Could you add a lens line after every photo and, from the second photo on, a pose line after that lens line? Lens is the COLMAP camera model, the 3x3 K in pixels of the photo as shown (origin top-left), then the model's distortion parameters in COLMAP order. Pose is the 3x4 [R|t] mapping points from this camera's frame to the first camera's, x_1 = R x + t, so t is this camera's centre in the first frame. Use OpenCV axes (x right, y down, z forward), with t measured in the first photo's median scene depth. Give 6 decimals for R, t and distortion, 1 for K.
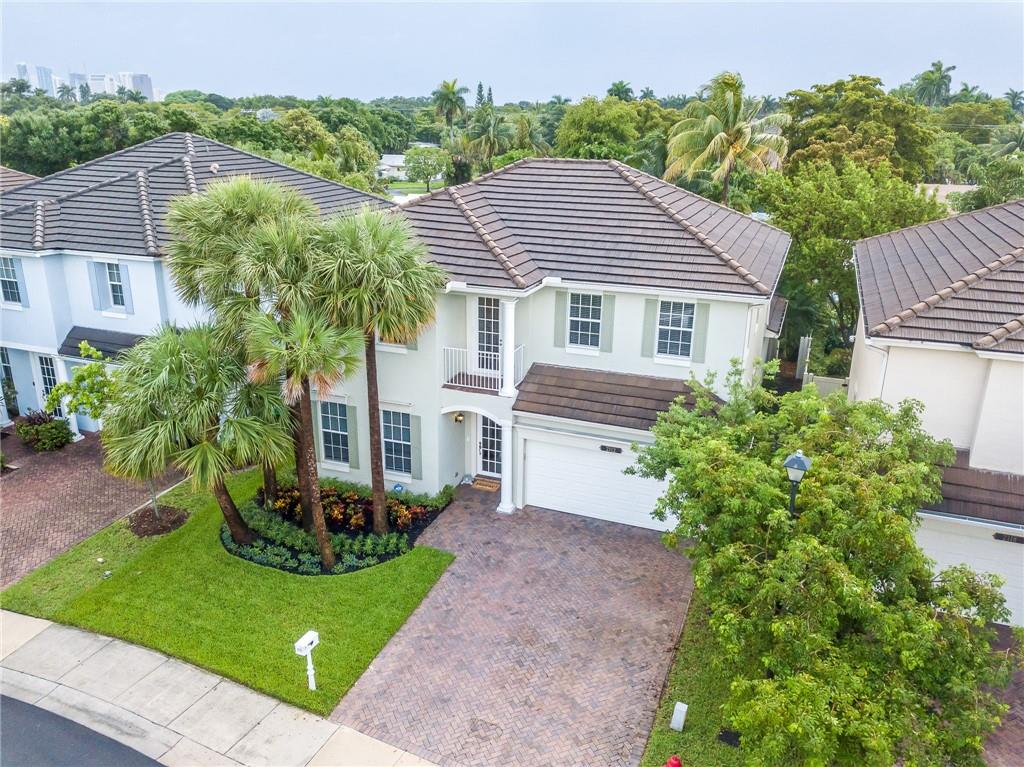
lens RADIAL K [[803.9, 0, 512.0], [0, 803.9, 383.5], [0, 0, 1]] dist [0.005825, 0.003725]
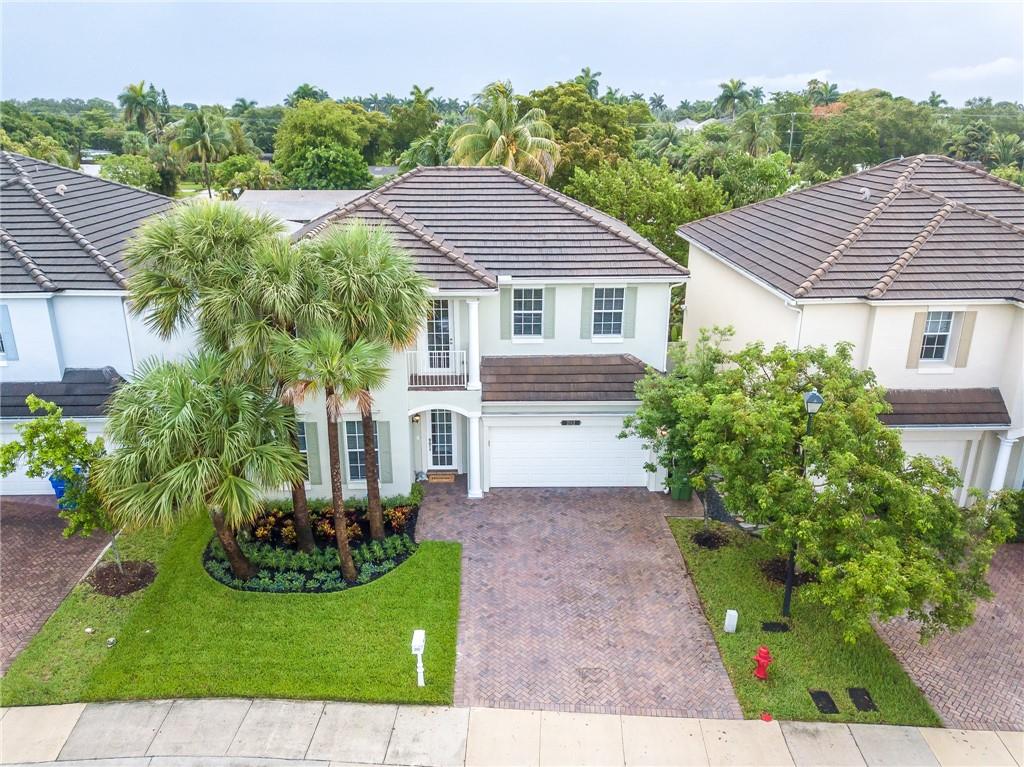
lens RADIAL K [[788.2, 0, 512.0], [0, 788.2, 383.5], [0, 0, 1]] dist [0.010028, -0.001300]
pose [[0.921494, -0.134906, 0.364210, -0.342032], [0.132988, 0.990649, 0.030468, -0.017563], [-0.364915, 0.020359, 0.930818, -0.001668]]
